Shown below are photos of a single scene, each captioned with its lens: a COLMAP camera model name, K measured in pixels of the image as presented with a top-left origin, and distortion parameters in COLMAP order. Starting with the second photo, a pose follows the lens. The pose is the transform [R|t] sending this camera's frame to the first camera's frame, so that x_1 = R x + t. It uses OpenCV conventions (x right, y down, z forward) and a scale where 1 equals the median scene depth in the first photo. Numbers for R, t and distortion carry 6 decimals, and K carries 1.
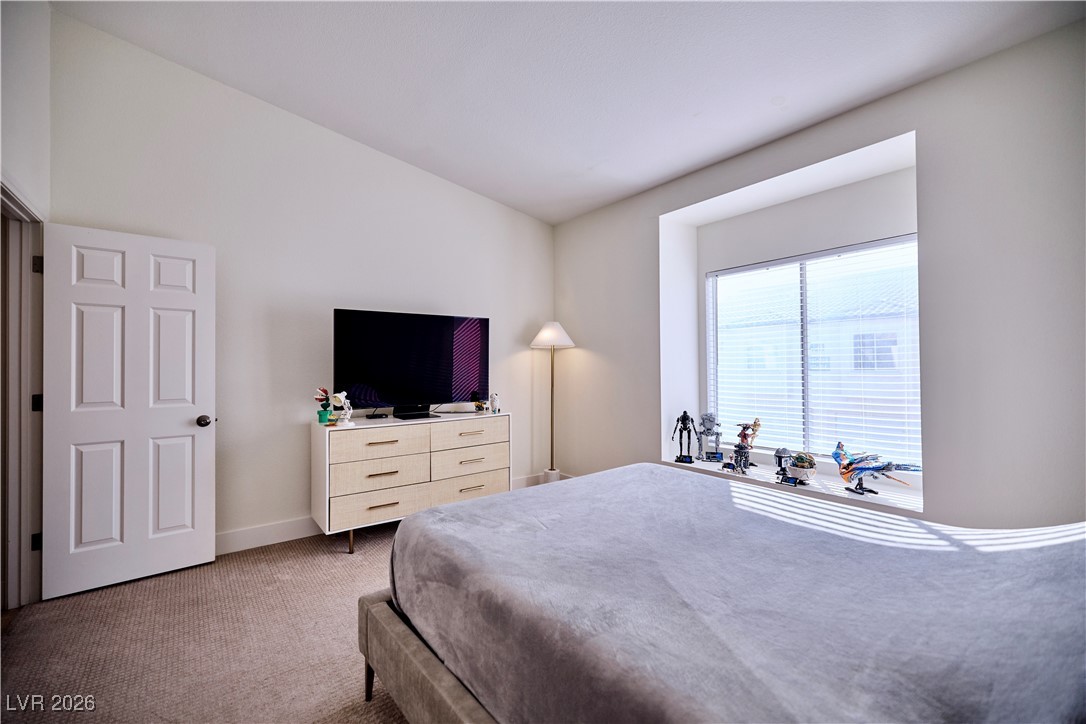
lens RADIAL K [[471.4, 0, 539.4], [0, 471.4, 360.0], [0, 0, 1]] dist [0.002974, 0.000213]
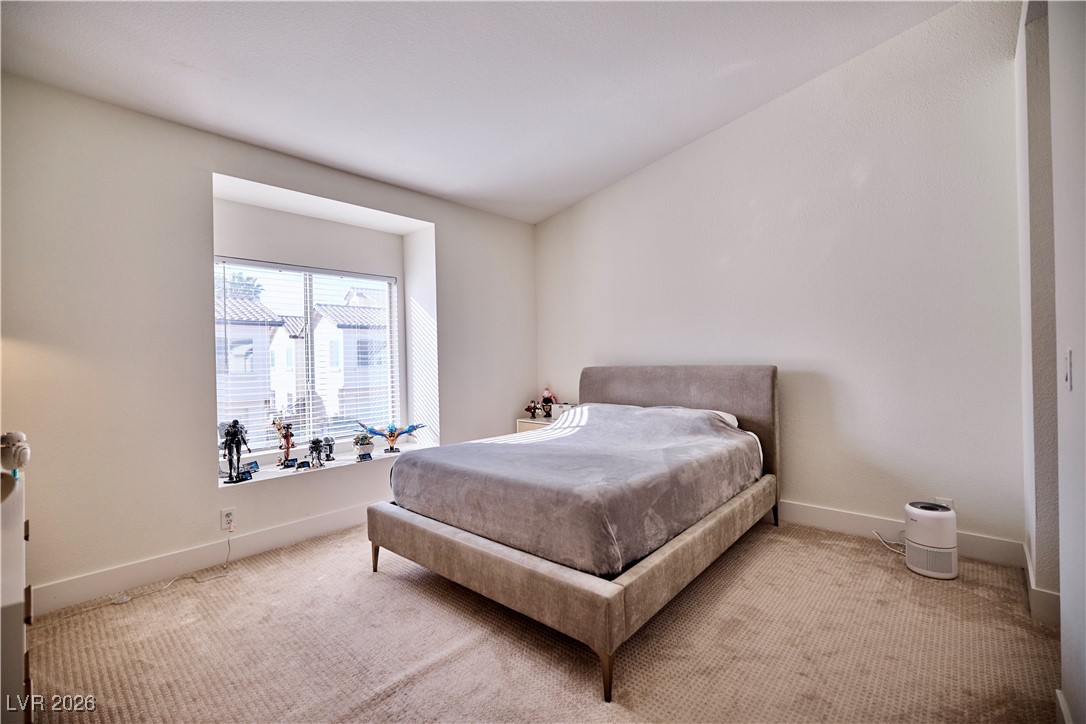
lens RADIAL K [[471.4, 0, 539.4], [0, 471.4, 360.0], [0, 0, 1]] dist [0.002974, 0.000213]
pose [[-0.197819, 0.011475, 0.980171, -0.660335], [0.009591, 0.999906, -0.009771, 0.016551], [-0.980192, 0.007468, -0.197910, 0.684340]]
